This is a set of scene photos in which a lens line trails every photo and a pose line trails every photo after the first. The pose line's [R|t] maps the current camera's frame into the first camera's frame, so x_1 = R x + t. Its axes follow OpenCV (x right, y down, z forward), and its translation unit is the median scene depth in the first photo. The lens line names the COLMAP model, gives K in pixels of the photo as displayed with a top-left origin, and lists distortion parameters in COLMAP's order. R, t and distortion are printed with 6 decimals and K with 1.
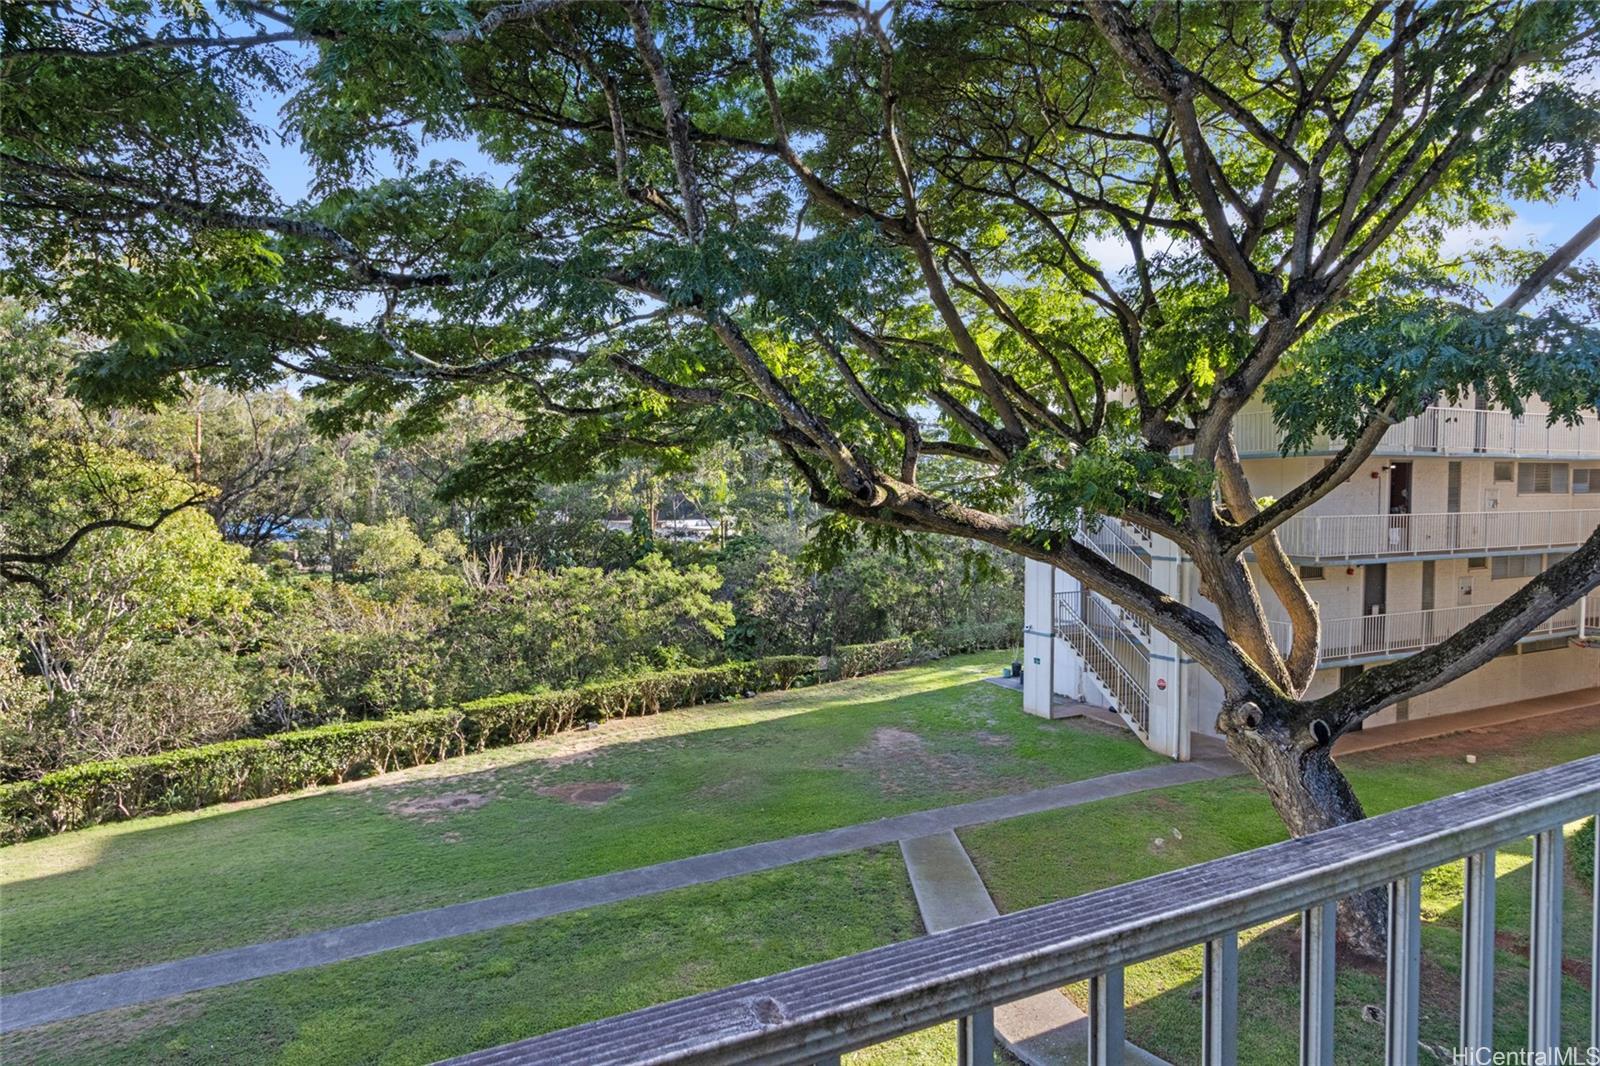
lens RADIAL K [[920.3, 0, 793.2], [0, 920.3, 543.6], [0, 0, 1]] dist [-0.001964, -0.000934]
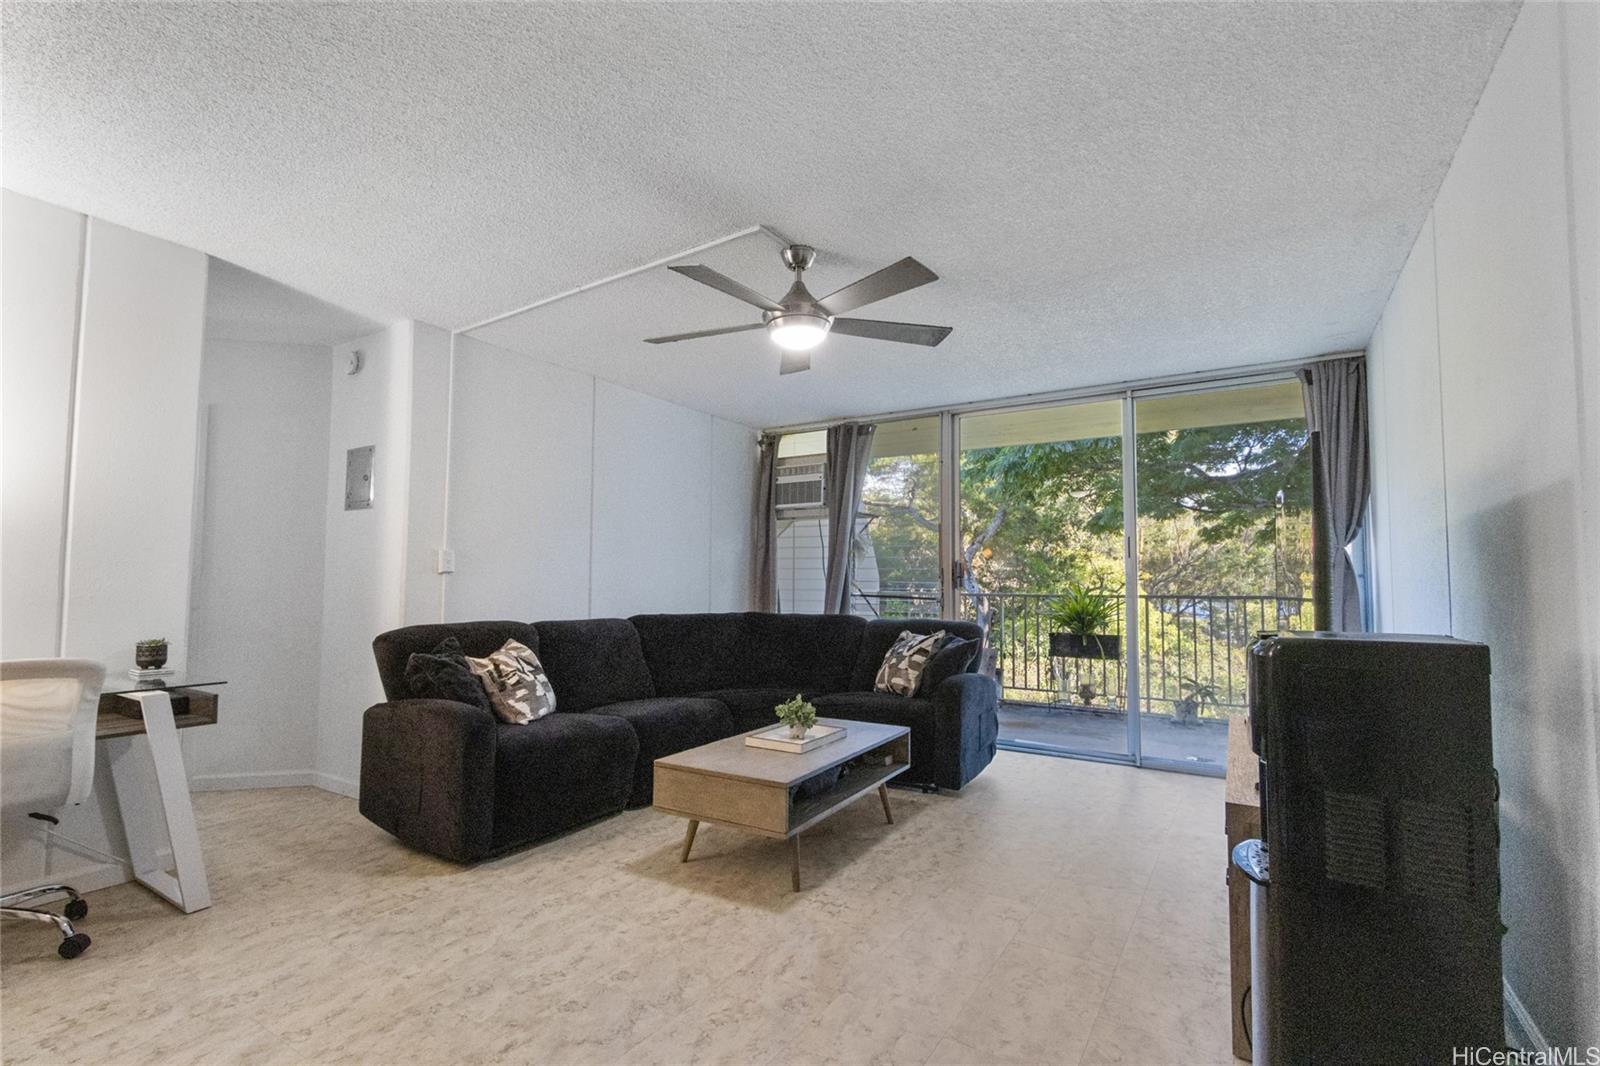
lens RADIAL K [[719.4, 0, 795.6], [0, 719.4, 548.1], [0, 0, 1]] dist [0.002021, 0.000267]
pose [[0.516617, -0.039956, -0.855284, 0.258676], [-0.051947, 0.995608, -0.077890, 0.040656], [0.854640, 0.084669, 0.512272, -0.373043]]
